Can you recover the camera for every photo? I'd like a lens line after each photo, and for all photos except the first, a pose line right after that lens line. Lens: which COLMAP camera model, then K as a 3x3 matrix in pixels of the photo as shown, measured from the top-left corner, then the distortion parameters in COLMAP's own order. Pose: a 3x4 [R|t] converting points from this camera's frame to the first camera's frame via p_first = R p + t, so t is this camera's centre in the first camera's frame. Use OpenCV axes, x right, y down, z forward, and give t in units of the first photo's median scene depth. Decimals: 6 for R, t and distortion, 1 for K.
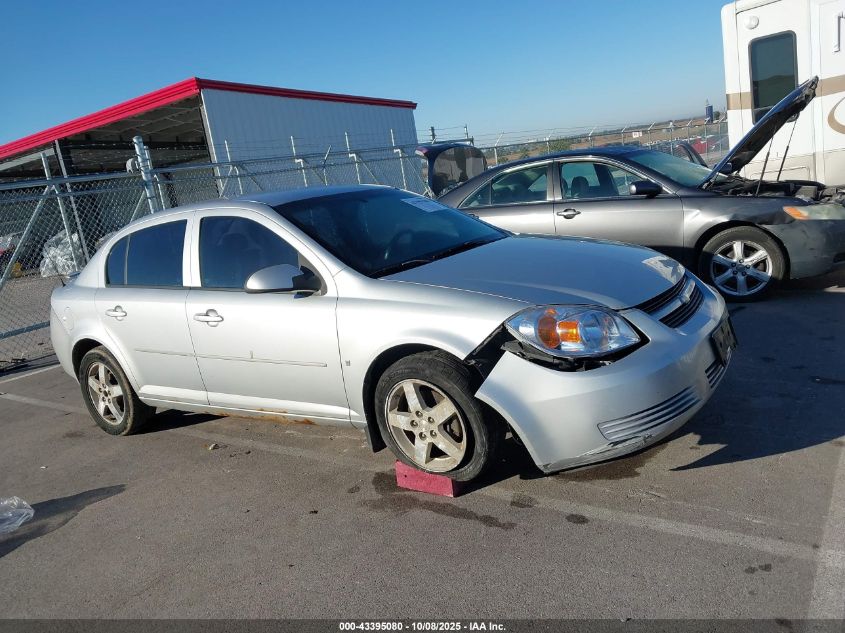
lens RADIAL K [[702.5, 0, 420.0], [0, 702.5, 314.7], [0, 0, 1]] dist [0.034121, -0.022878]
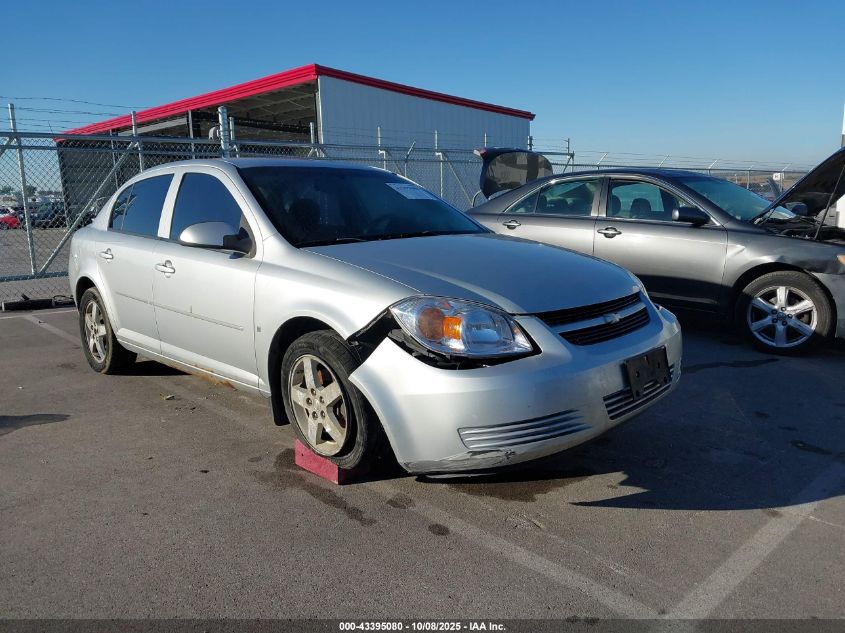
lens RADIAL K [[702.5, 0, 424.3], [0, 702.5, 317.5], [0, 0, 1]] dist [0.034121, -0.022878]
pose [[0.971830, 0.161056, -0.172069, 0.241609], [-0.163285, 0.986578, 0.001214, 0.011669], [0.169955, 0.026916, 0.985084, 0.056136]]
